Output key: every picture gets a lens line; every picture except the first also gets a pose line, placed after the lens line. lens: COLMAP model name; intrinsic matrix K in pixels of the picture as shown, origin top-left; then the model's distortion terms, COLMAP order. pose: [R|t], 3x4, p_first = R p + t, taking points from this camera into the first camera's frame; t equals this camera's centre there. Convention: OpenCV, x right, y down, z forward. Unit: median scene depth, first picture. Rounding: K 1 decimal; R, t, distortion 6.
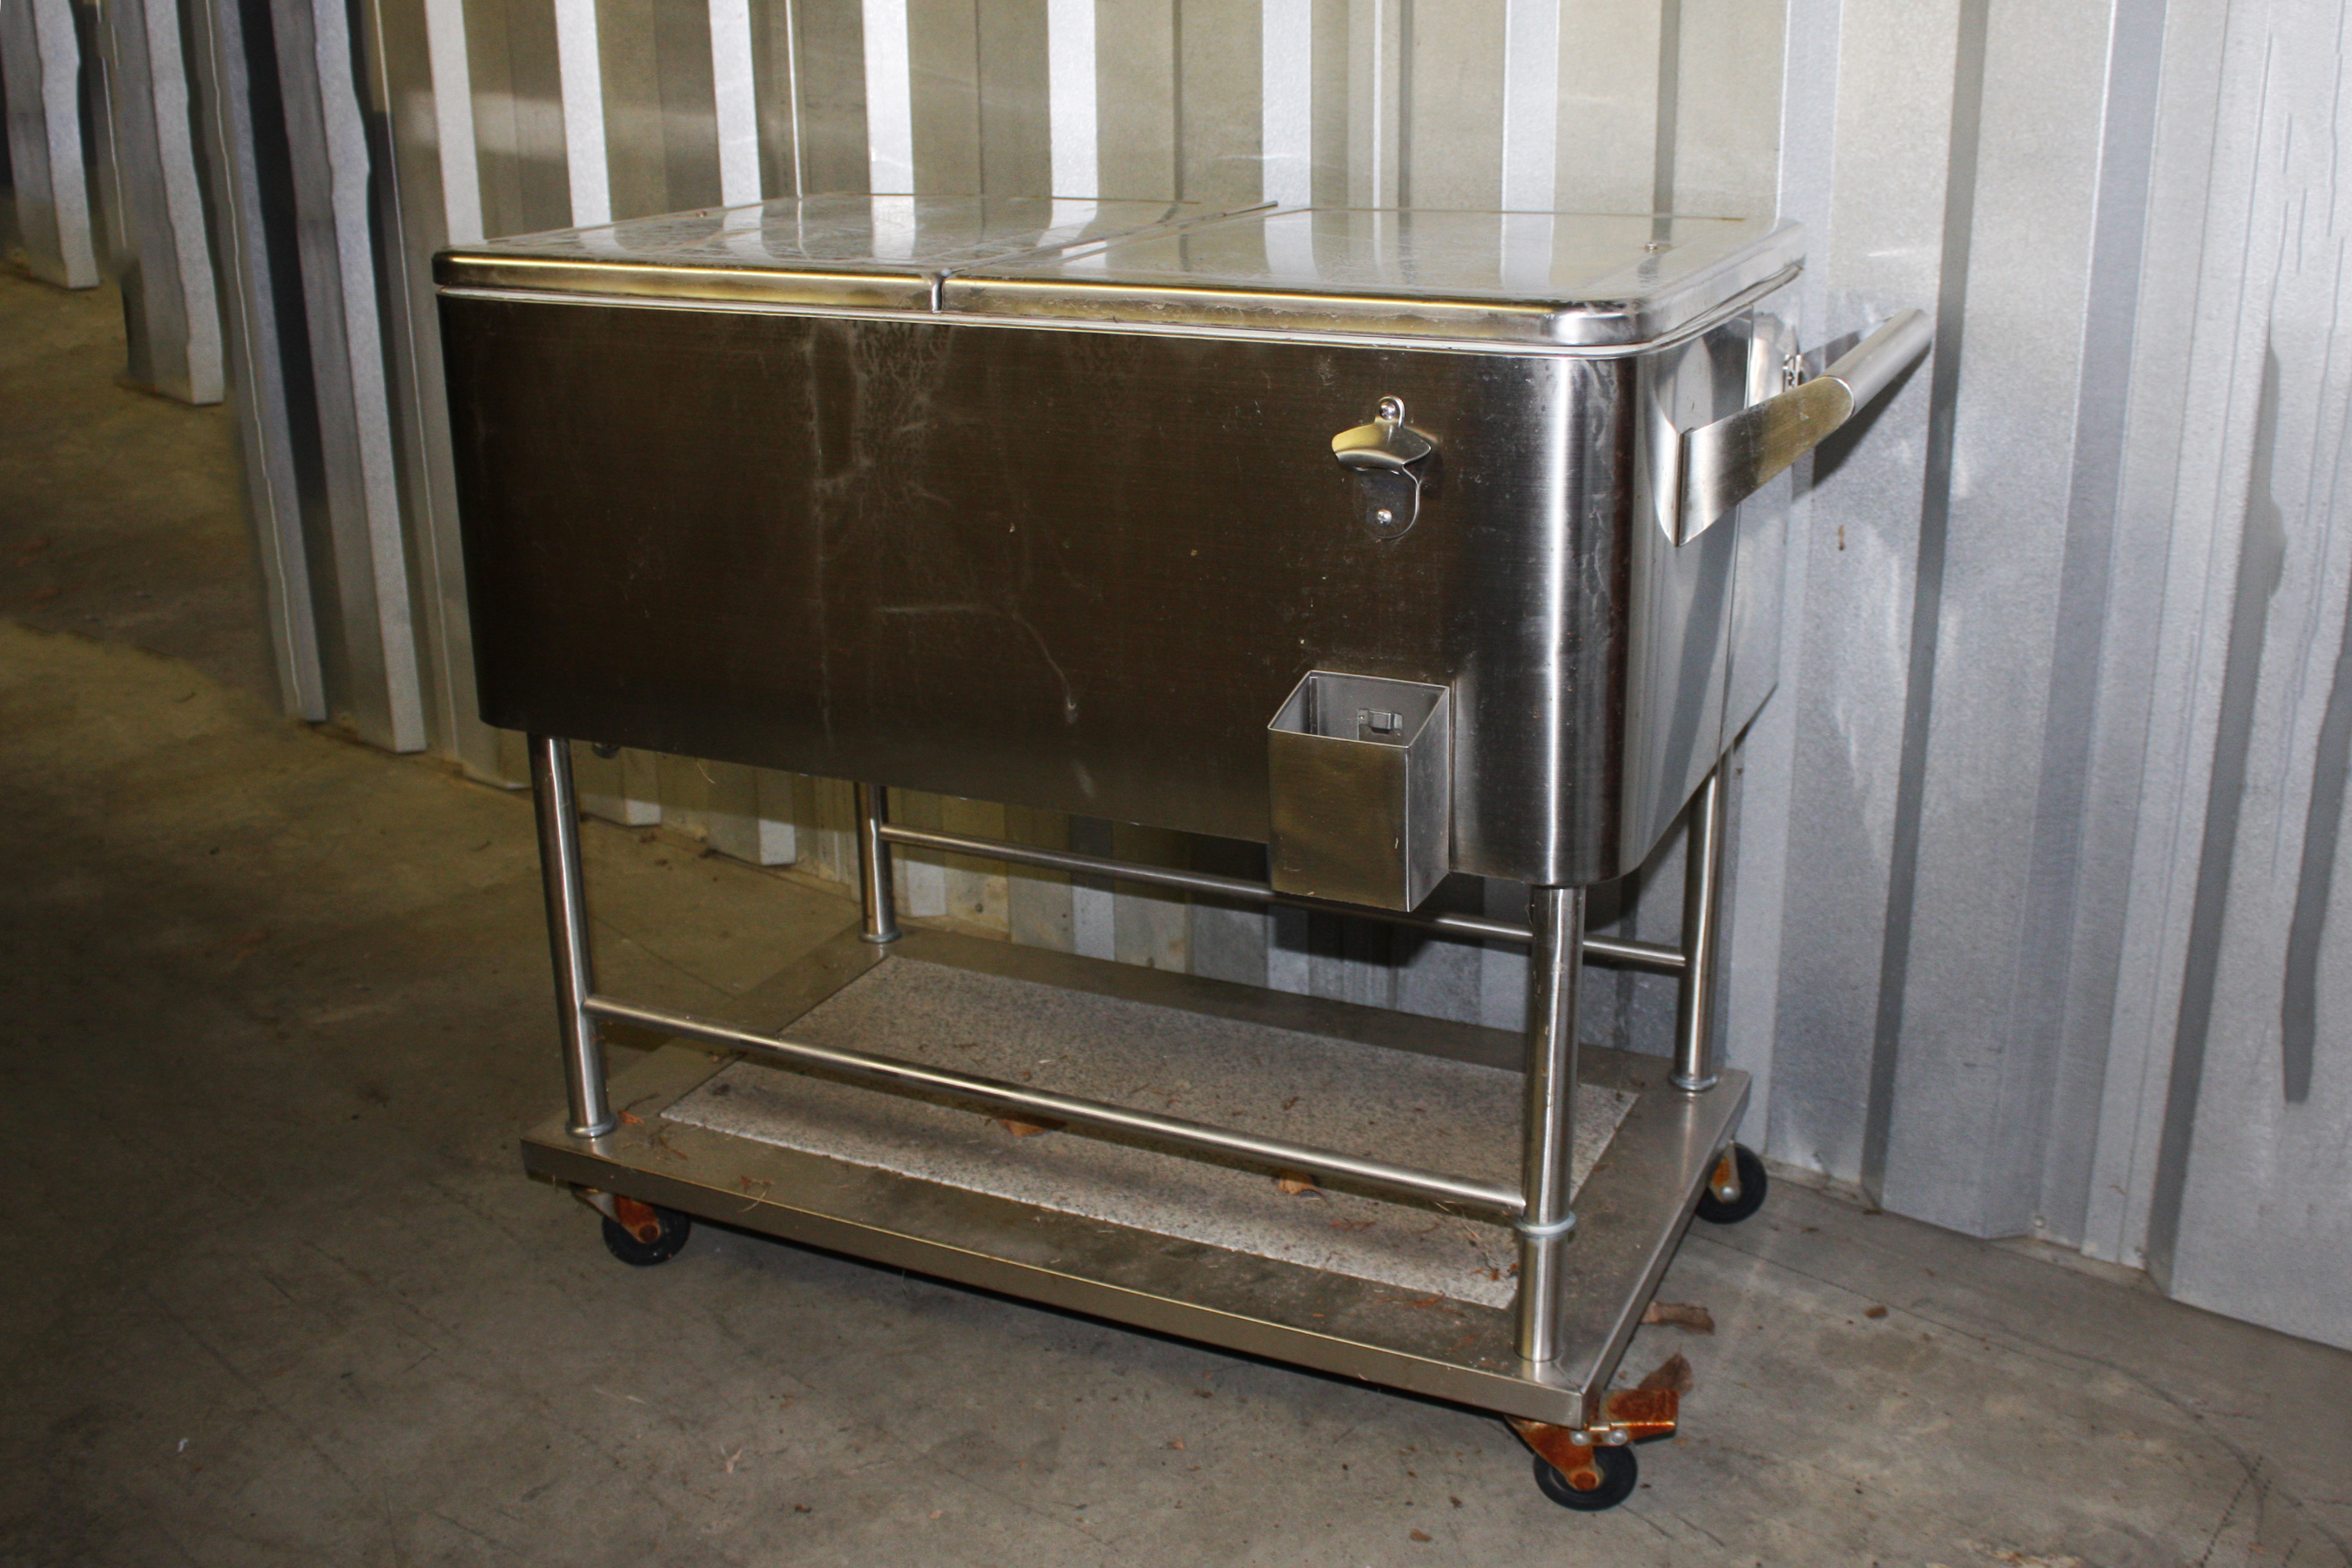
lens RADIAL K [[2298.1, 0, 1182.2], [0, 2298.1, 857.5], [0, 0, 1]] dist [-0.064791, 0.003027]
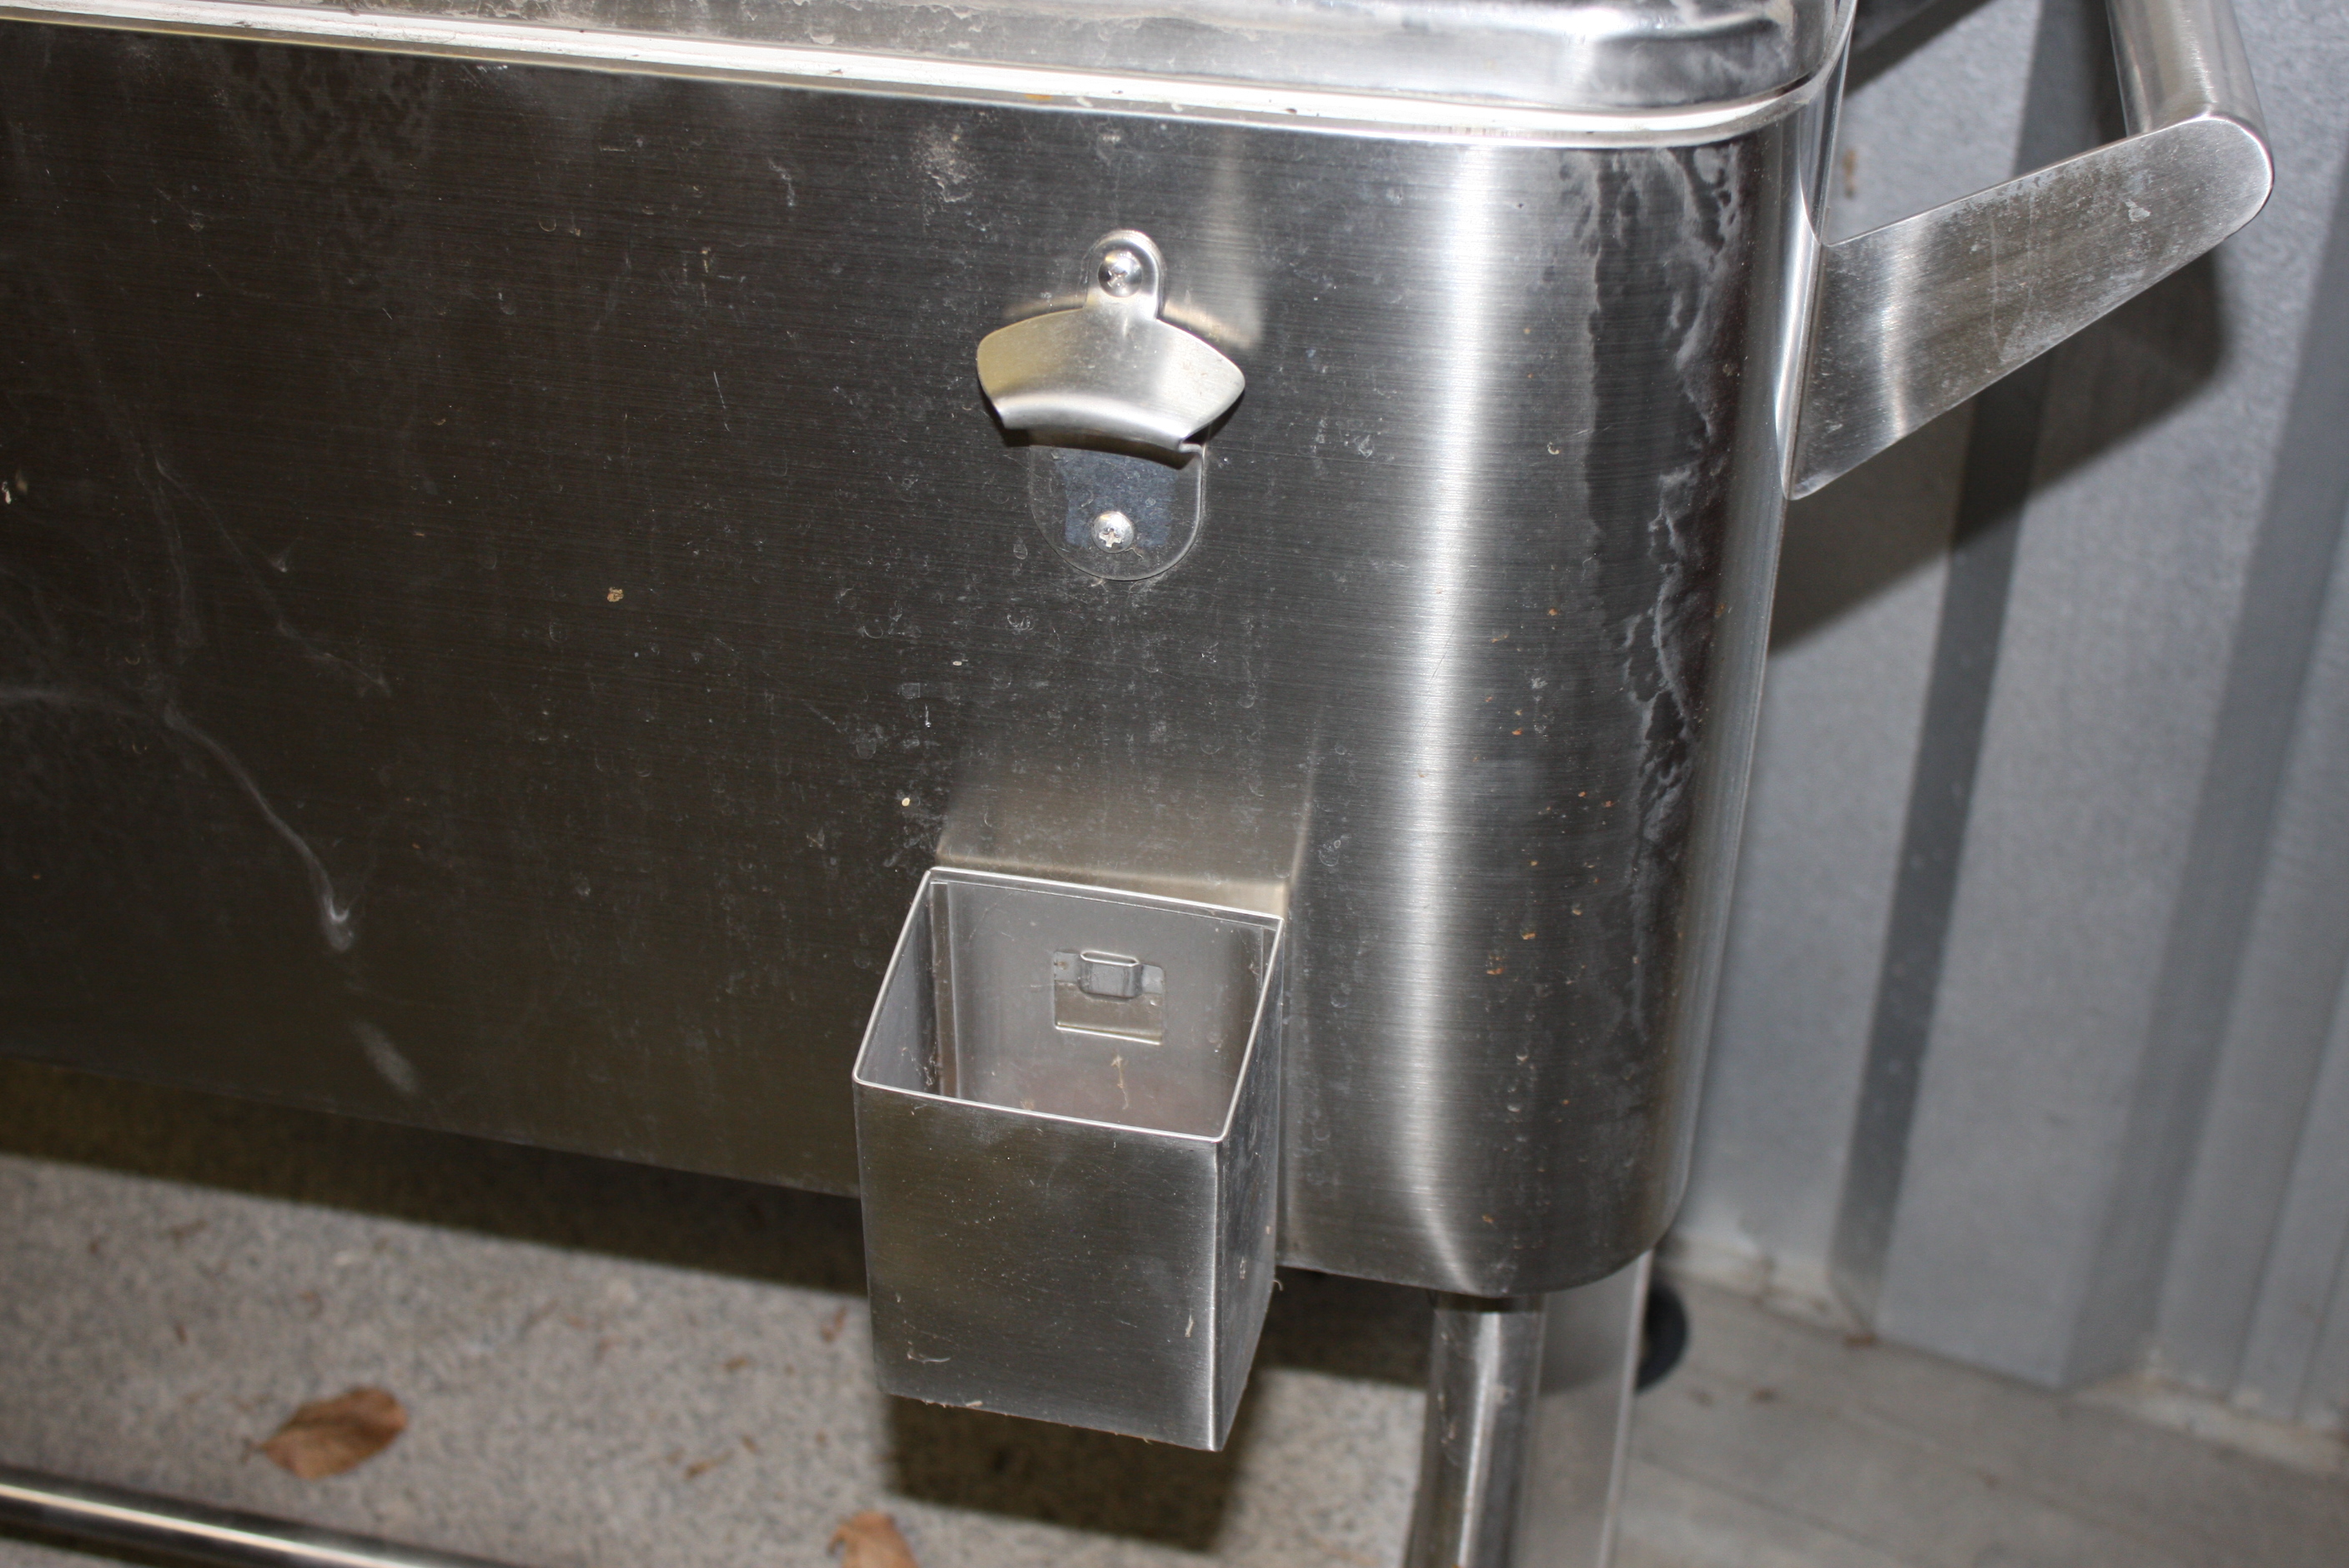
lens RADIAL K [[3050.1, 0, 1057.1], [0, 3050.1, 861.0], [0, 0, 1]] dist [-0.026429, -0.004260]
pose [[0.980989, -0.097178, 0.167978, -0.011430], [0.057700, 0.972500, 0.225643, -0.179972], [-0.185286, -0.211661, 0.959619, 0.422103]]
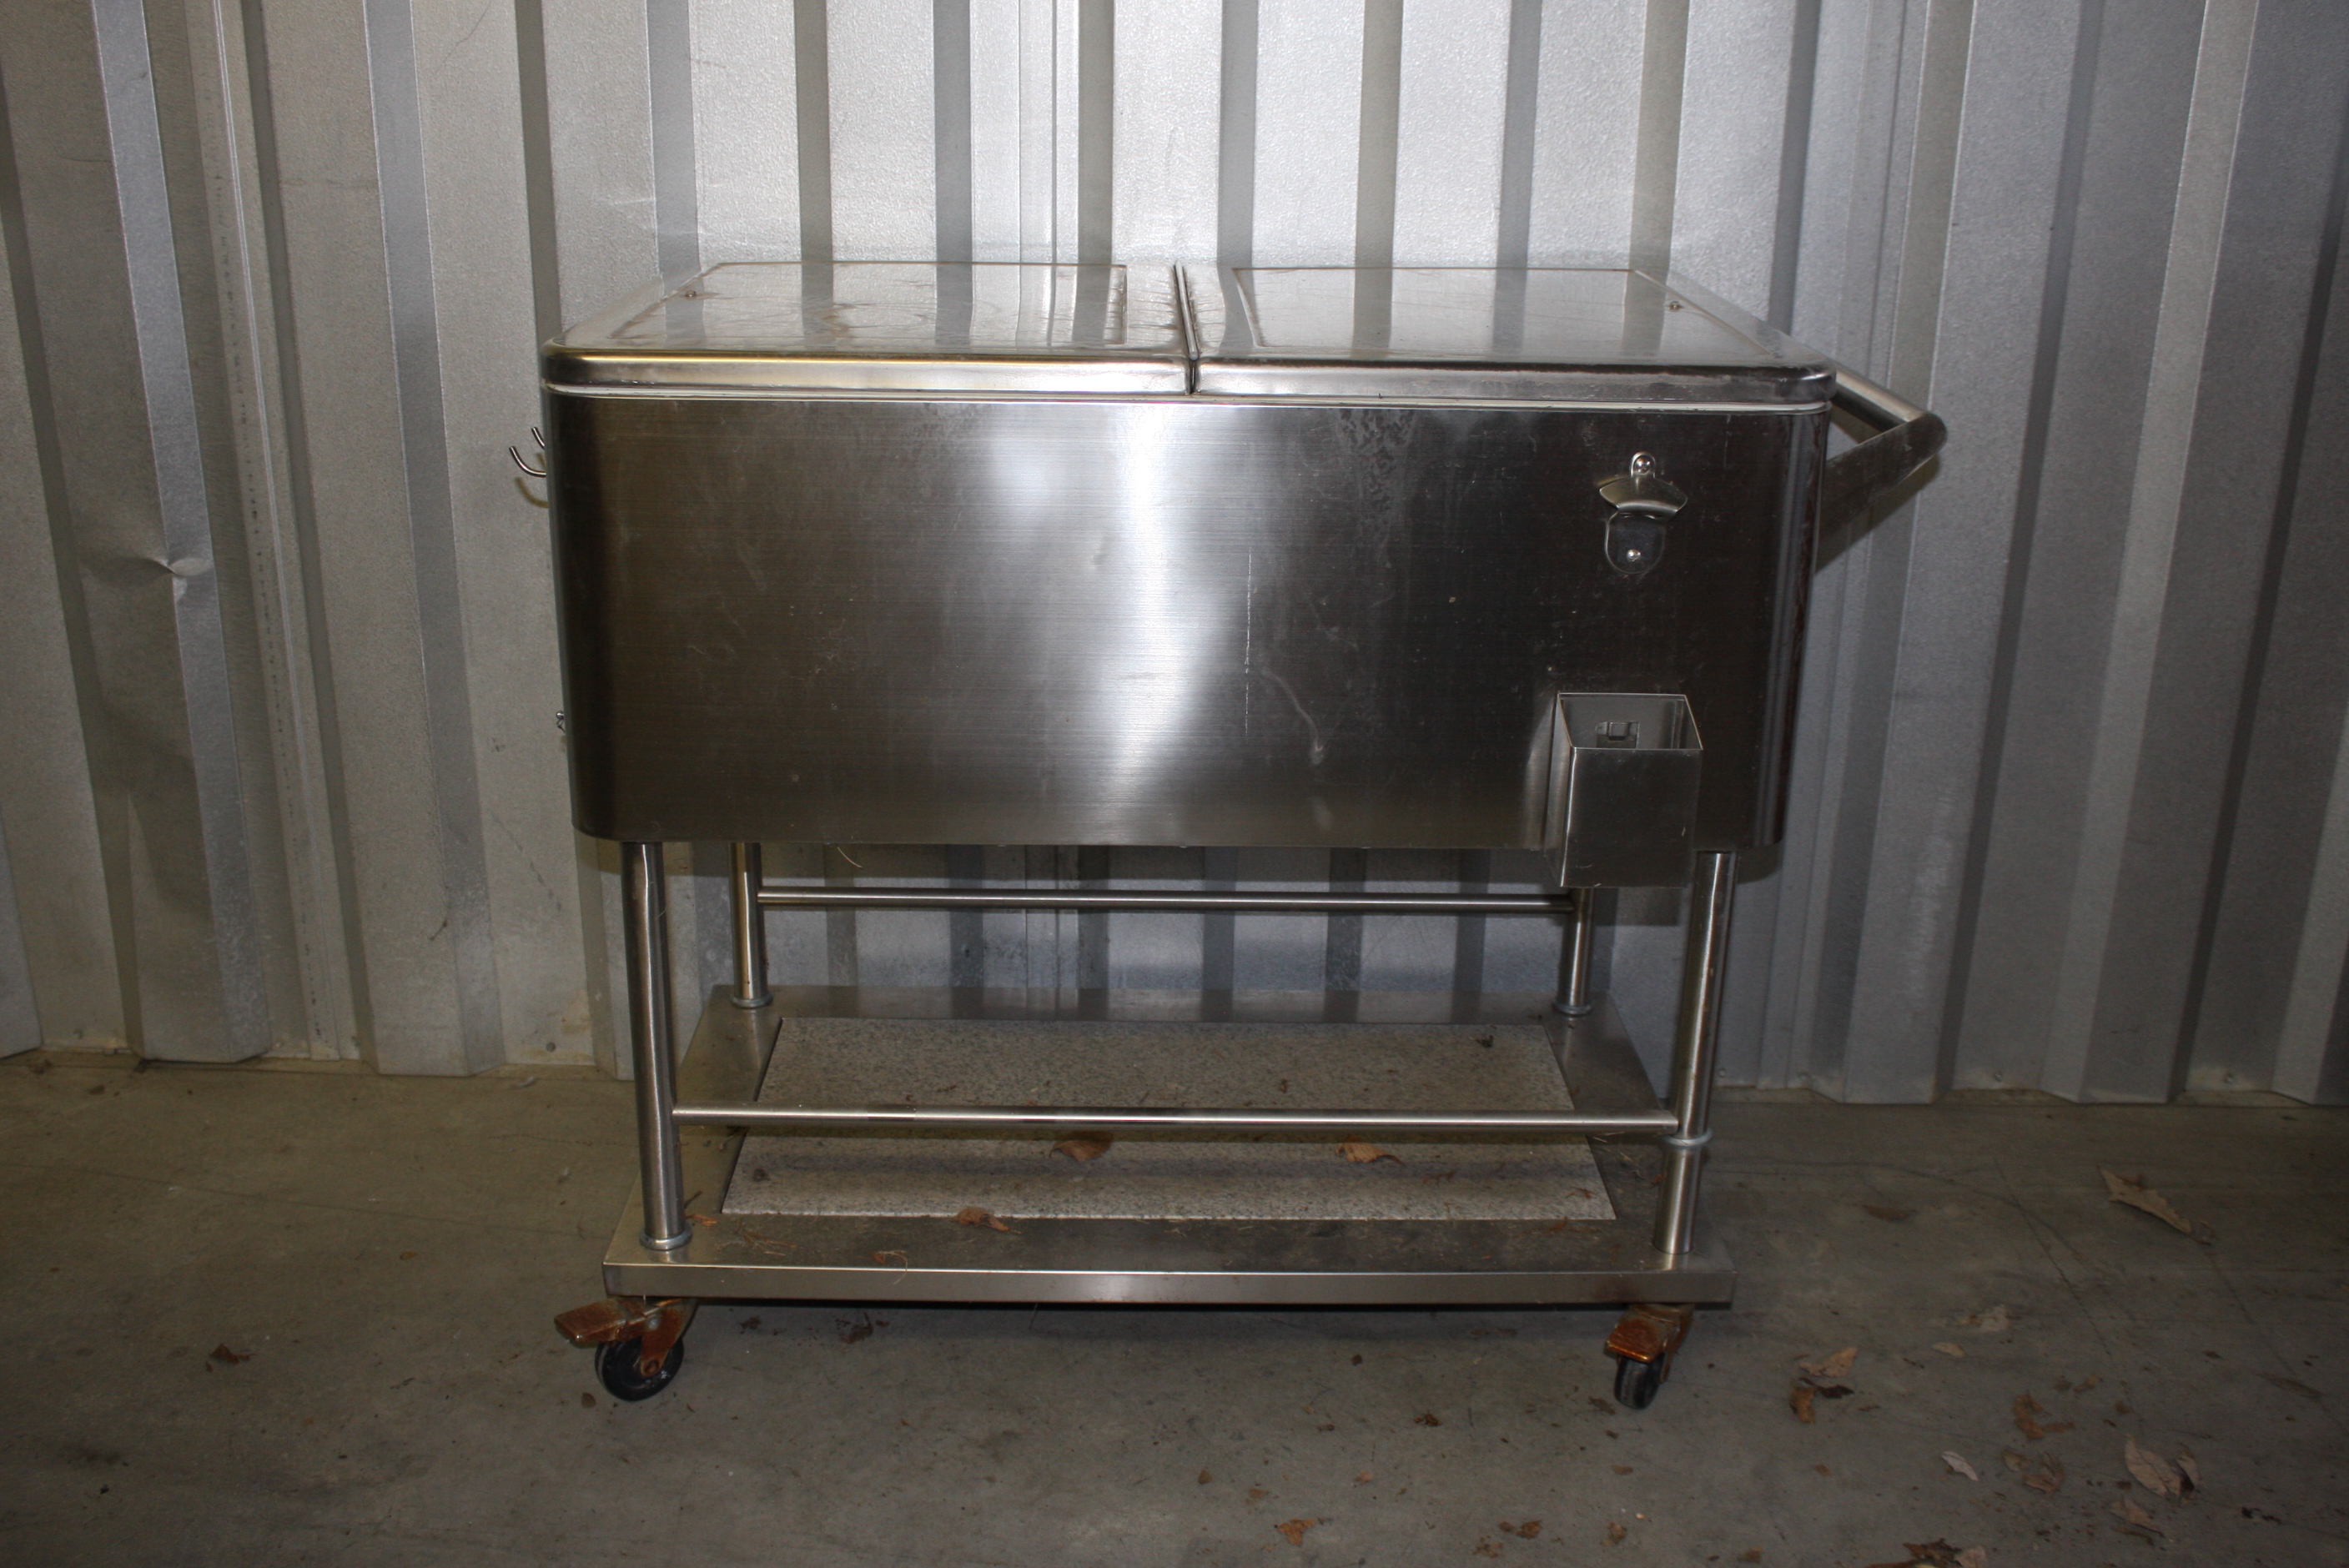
lens RADIAL K [[2248.8, 0, 1174.5], [0, 2248.8, 784.0], [0, 0, 1]] dist [-0.091720, -0.001854]
pose [[0.900892, -0.127884, 0.414776, -0.515910], [0.131335, 0.991130, 0.020325, -0.074761], [-0.413696, 0.036164, 0.909696, 0.060674]]
